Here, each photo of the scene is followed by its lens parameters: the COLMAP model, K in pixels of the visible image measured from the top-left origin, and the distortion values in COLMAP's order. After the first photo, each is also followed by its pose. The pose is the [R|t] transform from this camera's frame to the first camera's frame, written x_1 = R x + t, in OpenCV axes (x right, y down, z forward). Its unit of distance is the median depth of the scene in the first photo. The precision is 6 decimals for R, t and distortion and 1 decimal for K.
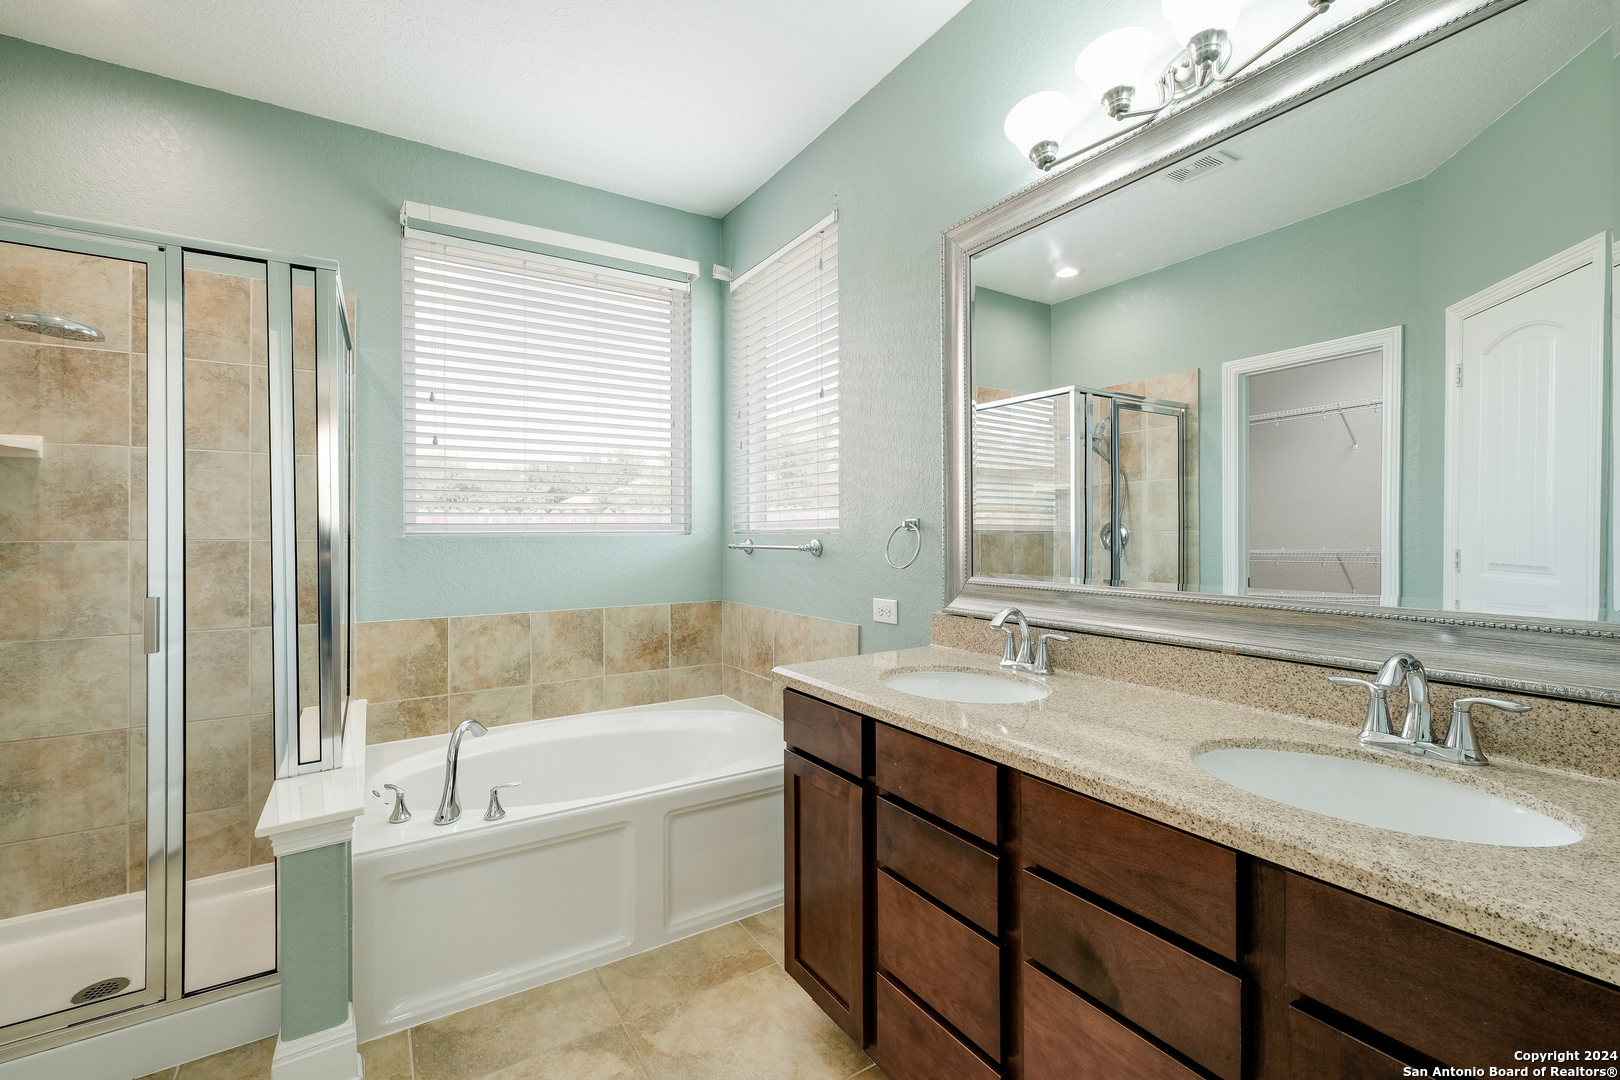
lens RADIAL K [[699.2, 0, 812.3], [0, 699.2, 529.3], [0, 0, 1]] dist [-0.000227, 0.000133]
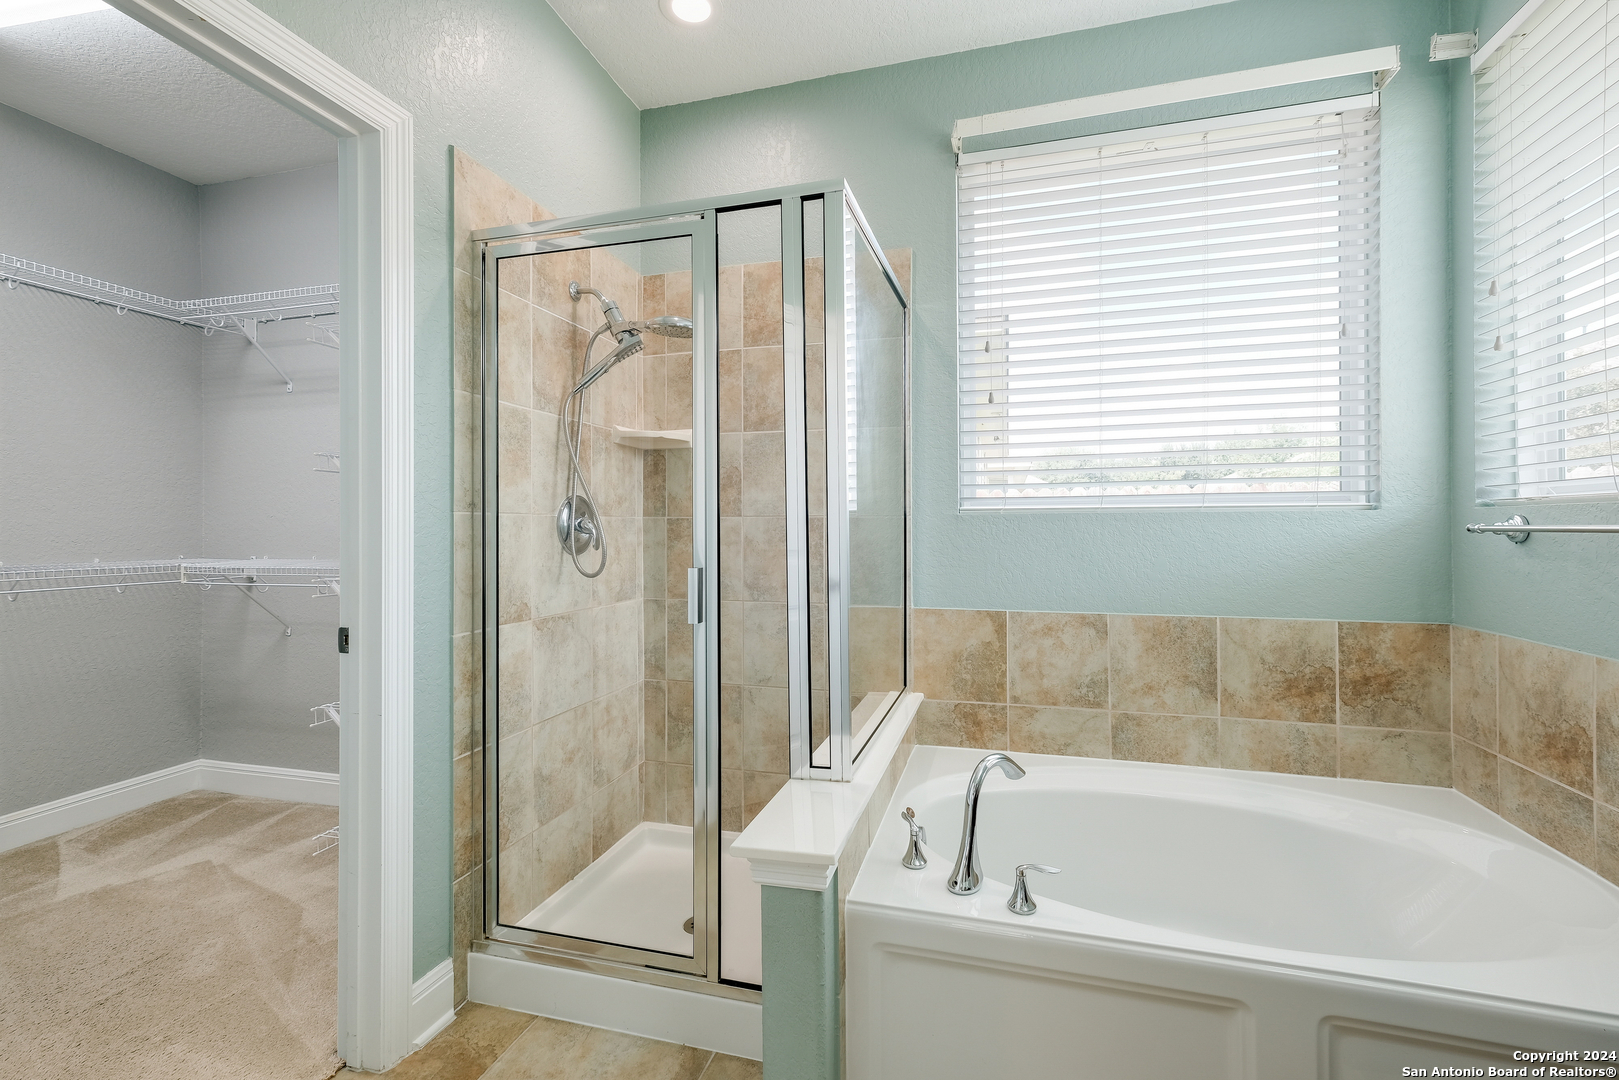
lens RADIAL K [[715.2, 0, 805.5], [0, 715.2, 520.7], [0, 0, 1]] dist [0.008380, 0.000427]
pose [[0.662289, -0.002089, -0.749245, -0.041891], [0.003701, 0.999993, 0.000483, 0.017174], [0.749239, -0.003093, 0.662292, 0.246763]]
